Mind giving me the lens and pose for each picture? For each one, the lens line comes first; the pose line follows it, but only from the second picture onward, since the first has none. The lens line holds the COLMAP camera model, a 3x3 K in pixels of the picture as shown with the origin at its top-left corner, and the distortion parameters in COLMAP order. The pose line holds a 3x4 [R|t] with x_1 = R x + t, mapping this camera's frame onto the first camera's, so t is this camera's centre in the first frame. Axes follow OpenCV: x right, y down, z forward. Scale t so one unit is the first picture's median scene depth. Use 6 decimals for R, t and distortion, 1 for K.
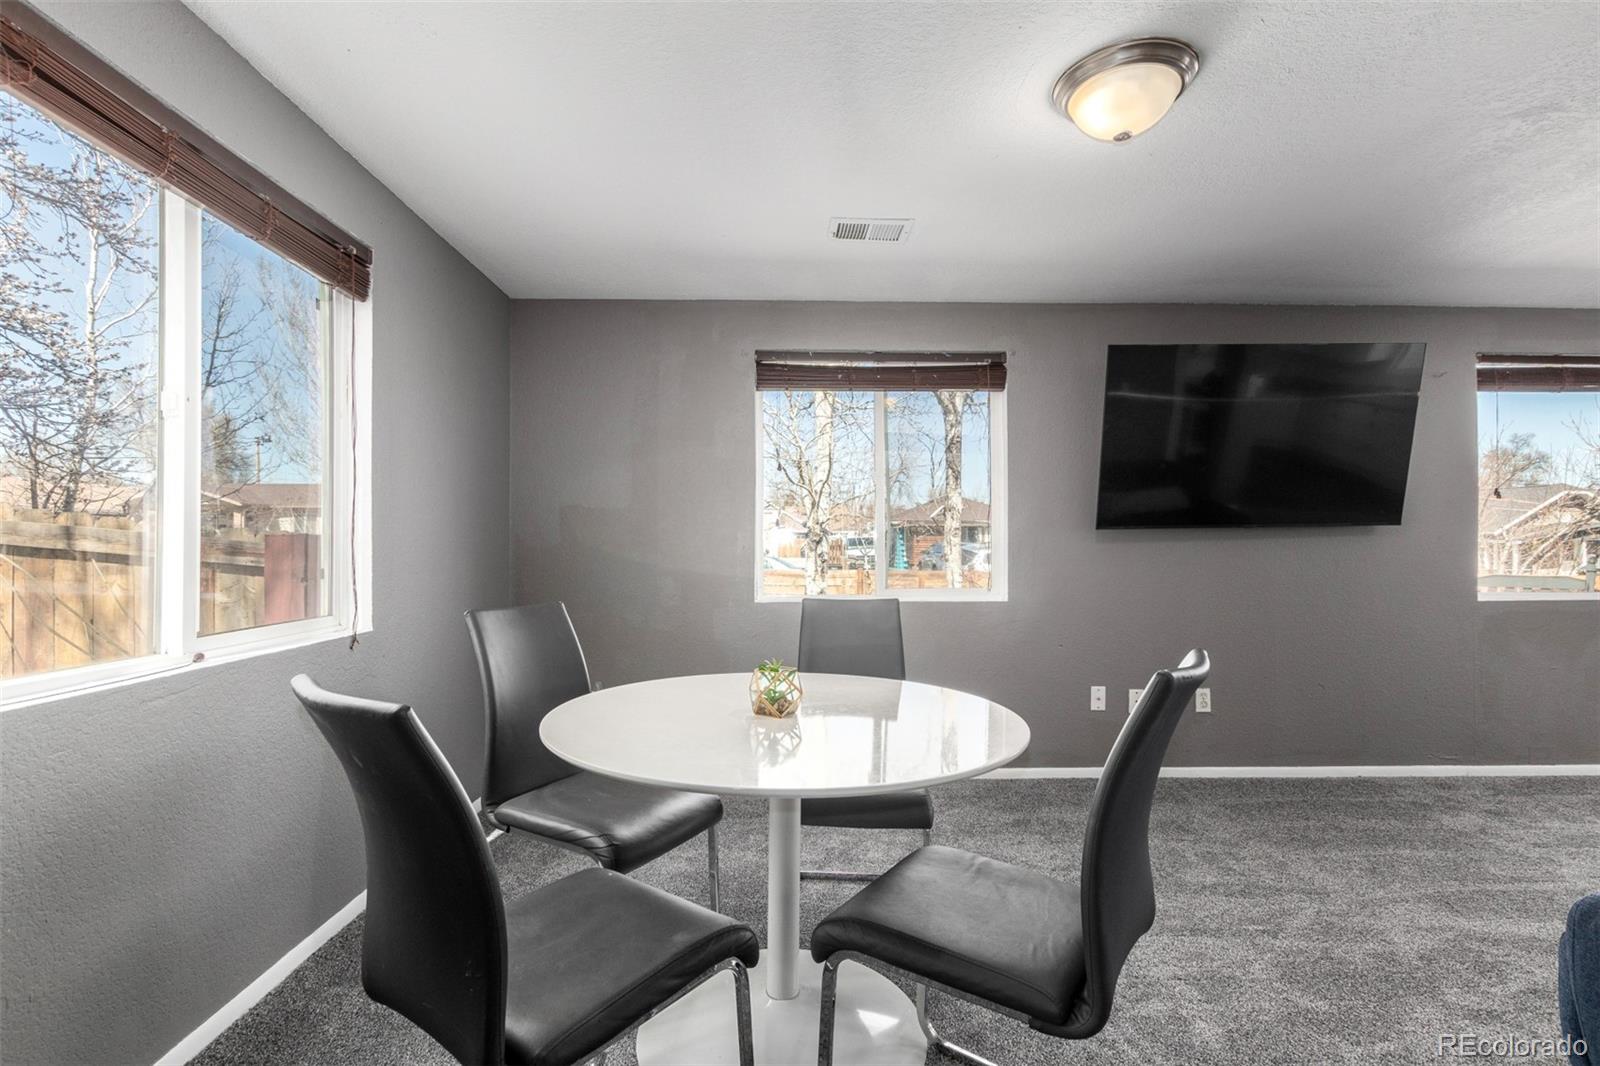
lens RADIAL K [[730.6, 0, 801.6], [0, 730.6, 540.7], [0, 0, 1]] dist [0.000336, -0.000122]
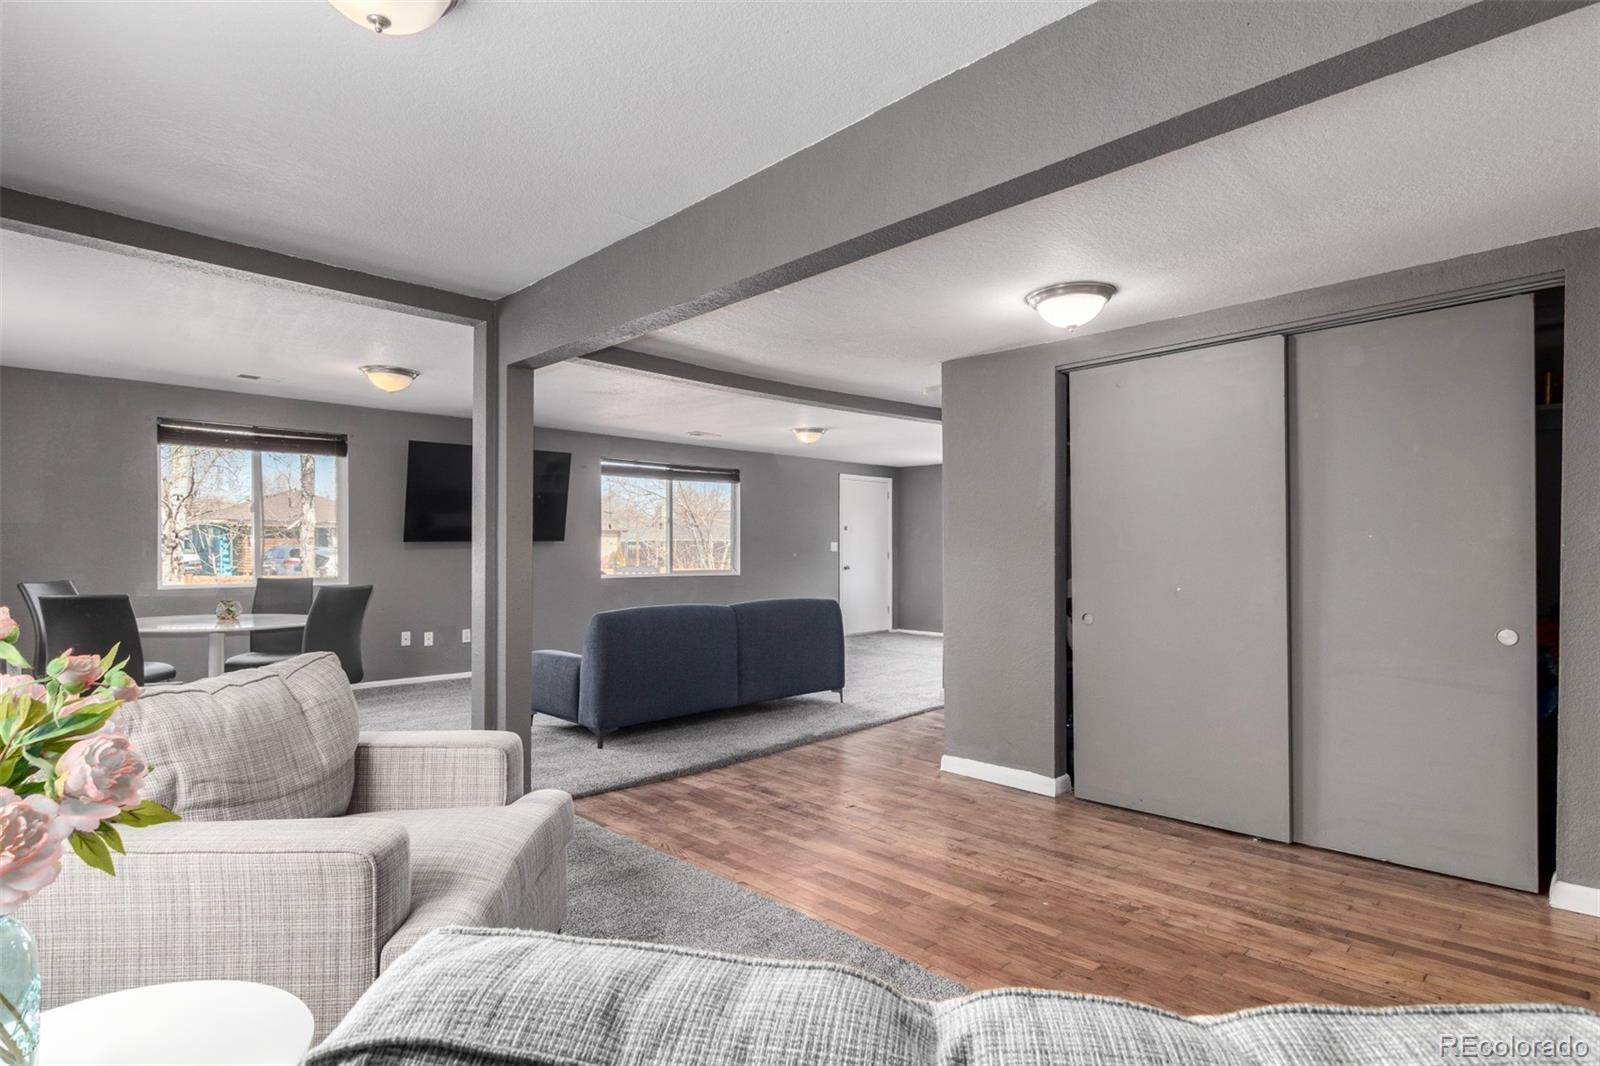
lens RADIAL K [[795.7, 0, 796.9], [0, 795.7, 548.2], [0, 0, 1]] dist [-0.000086, 0.000029]
pose [[0.721493, -0.000633, 0.692421, -0.231886], [-0.005877, 0.999958, 0.007038, -0.019848], [-0.692396, -0.009147, 0.721459, -0.999223]]
